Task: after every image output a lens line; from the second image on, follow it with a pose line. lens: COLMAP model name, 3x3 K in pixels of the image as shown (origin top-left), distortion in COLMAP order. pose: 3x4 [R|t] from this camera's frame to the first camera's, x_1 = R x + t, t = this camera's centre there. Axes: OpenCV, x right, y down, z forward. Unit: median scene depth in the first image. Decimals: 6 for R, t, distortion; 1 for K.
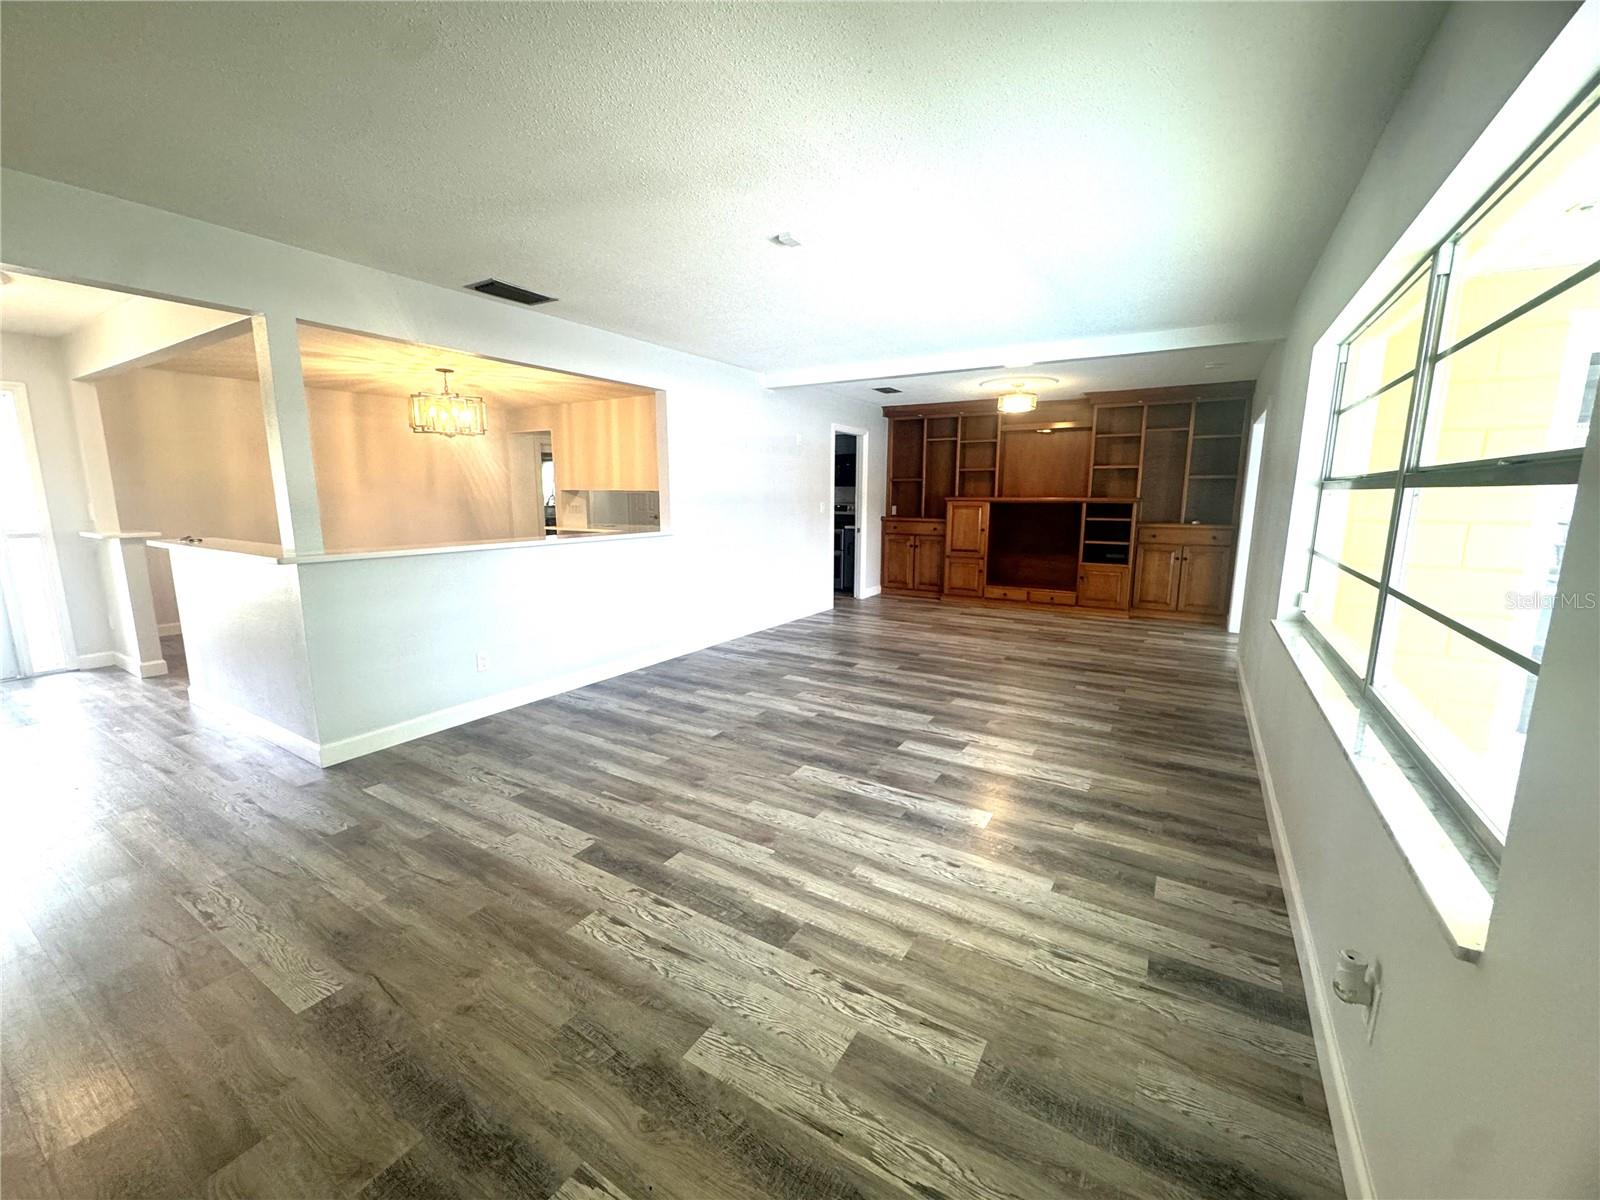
lens RADIAL K [[638.7, 0, 800.0], [0, 638.7, 600.0], [0, 0, 1]] dist [-0.003827, -0.000035]
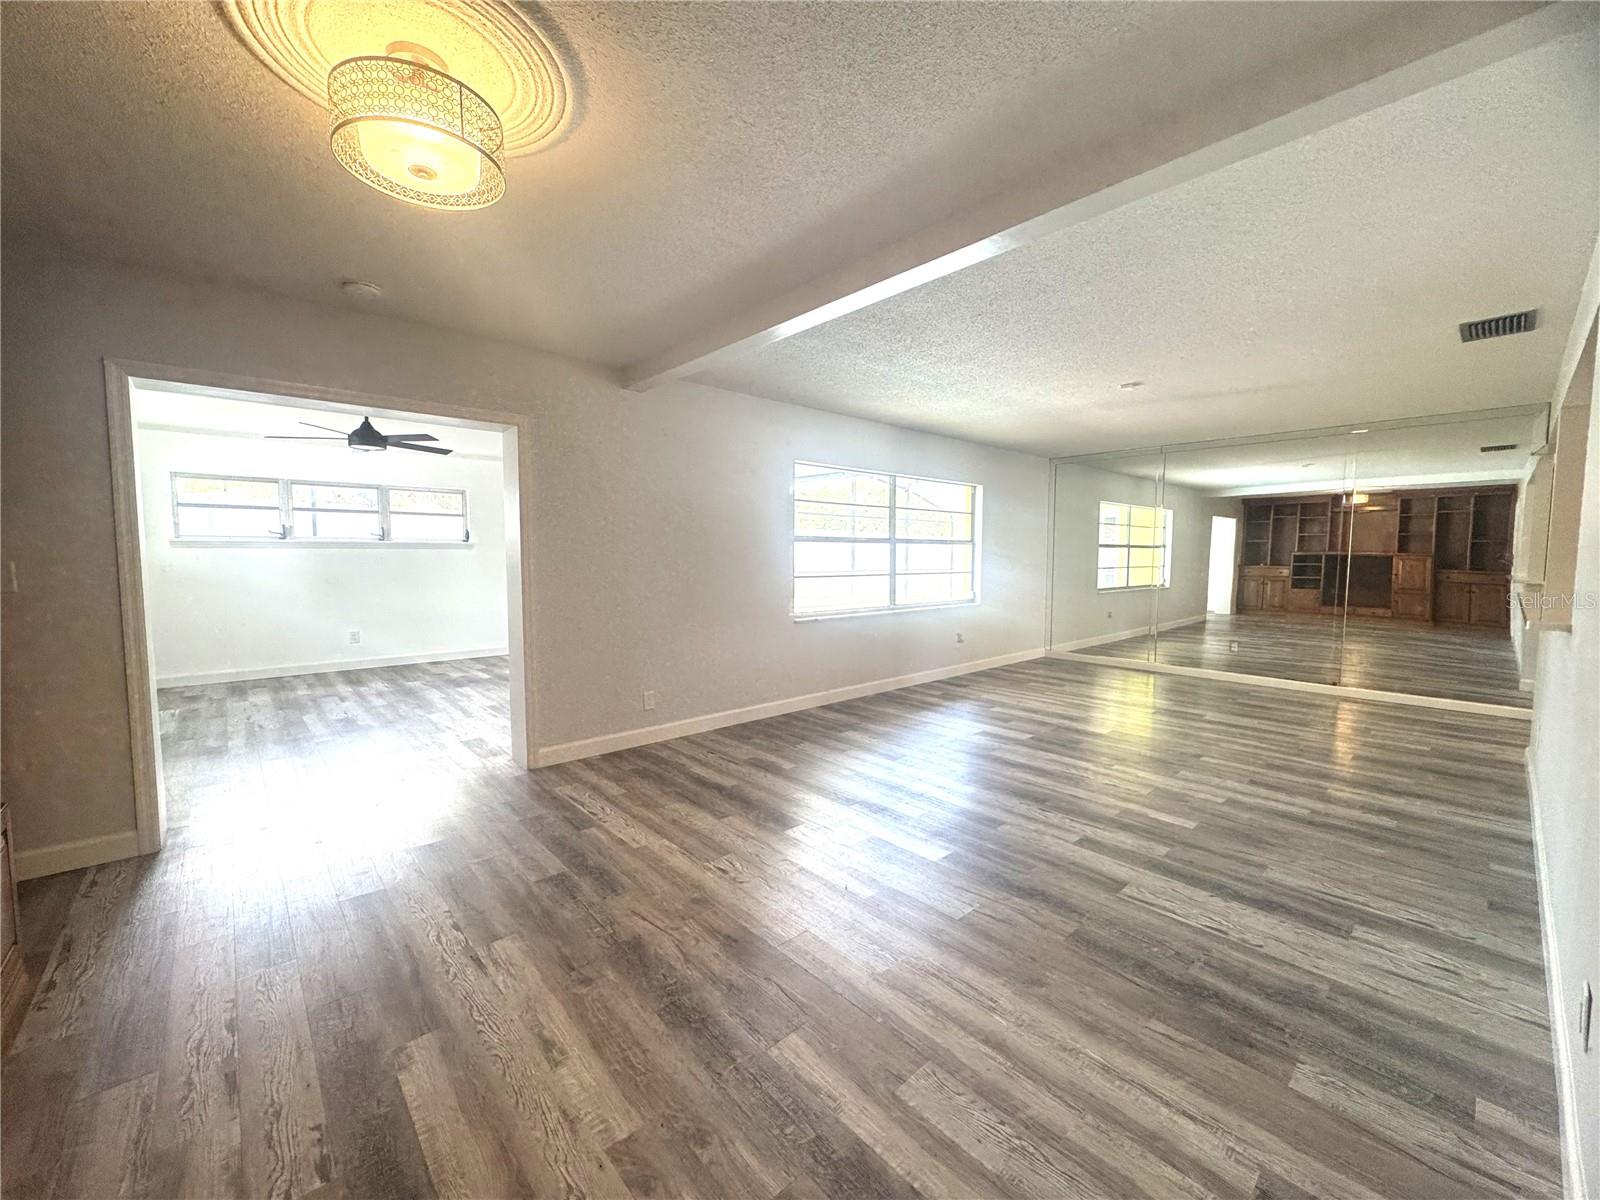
lens RADIAL K [[636.4, 0, 800.0], [0, 636.4, 600.0], [0, 0, 1]] dist [-0.002480, -0.000179]
pose [[-0.959770, -0.025873, 0.279591, 0.237277], [0.041529, 0.971714, 0.232479, -0.341311], [-0.277698, 0.234737, -0.931548, 2.138856]]
